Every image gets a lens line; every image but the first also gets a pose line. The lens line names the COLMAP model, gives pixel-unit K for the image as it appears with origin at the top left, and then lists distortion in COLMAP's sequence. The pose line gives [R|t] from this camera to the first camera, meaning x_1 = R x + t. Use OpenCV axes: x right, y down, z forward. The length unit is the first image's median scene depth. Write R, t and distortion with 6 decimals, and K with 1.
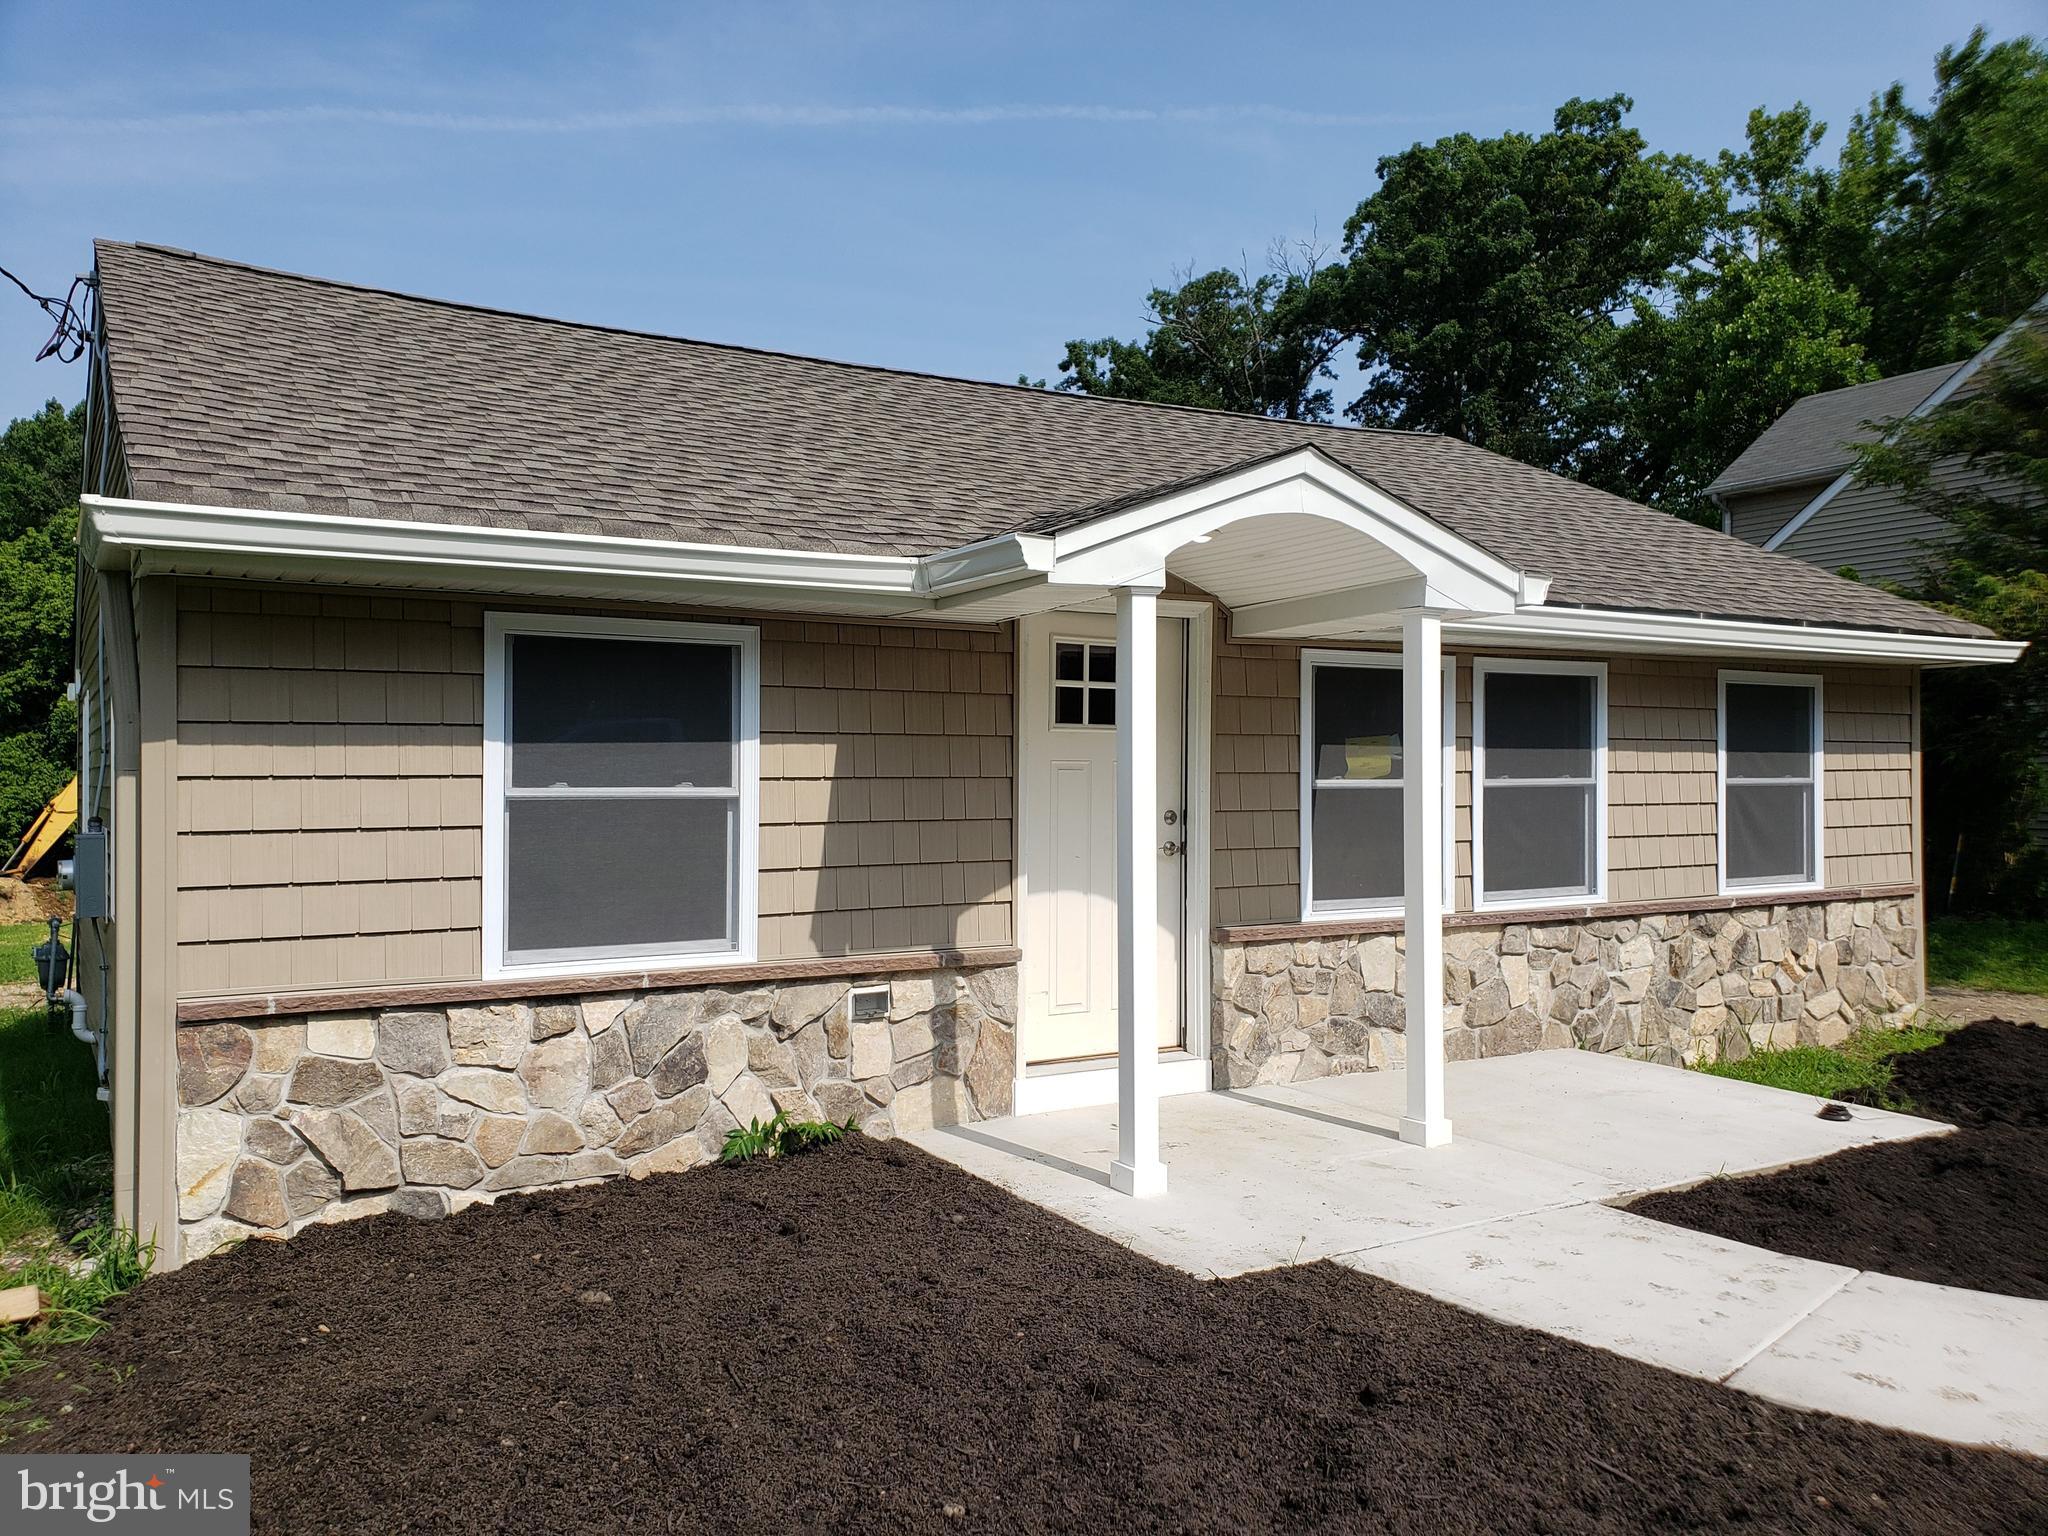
lens RADIAL K [[1587.7, 0, 1024.0], [0, 1587.7, 768.0], [0, 0, 1]] dist [0.005746, 0.003476]
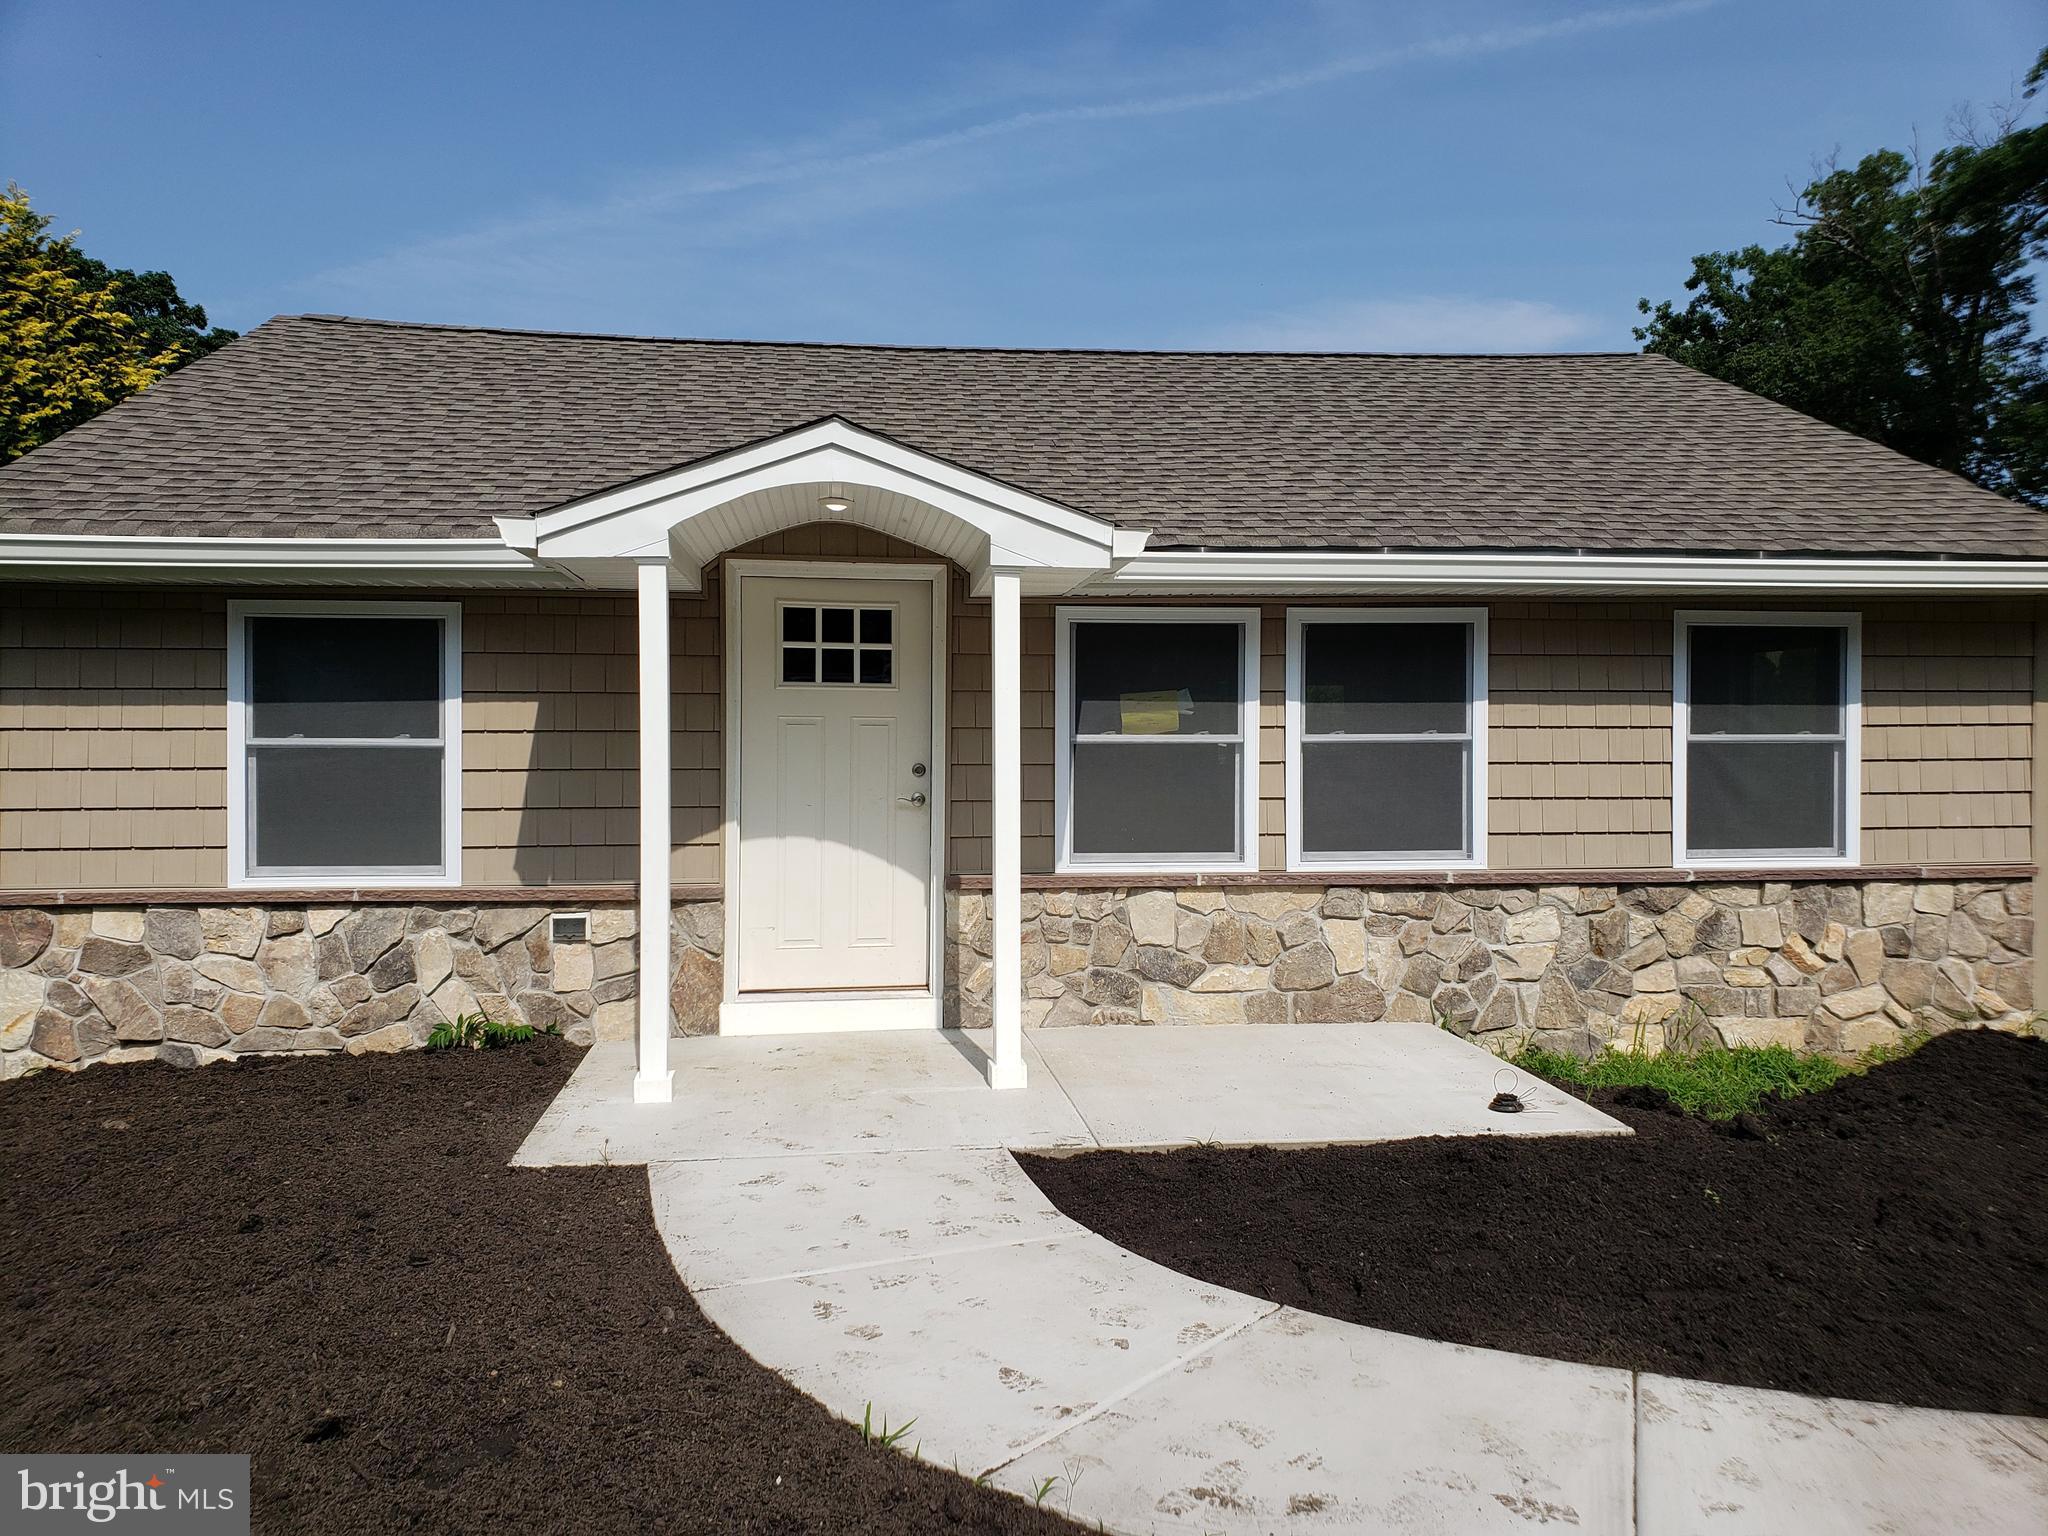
lens RADIAL K [[1584.8, 0, 1024.0], [0, 1584.8, 768.0], [0, 0, 1]] dist [0.026189, -0.009162]
pose [[0.915705, 0.010328, -0.401719, 0.593478], [0.000070, 0.999666, 0.025861, 0.002899], [0.401851, -0.023709, 0.915398, 0.063669]]
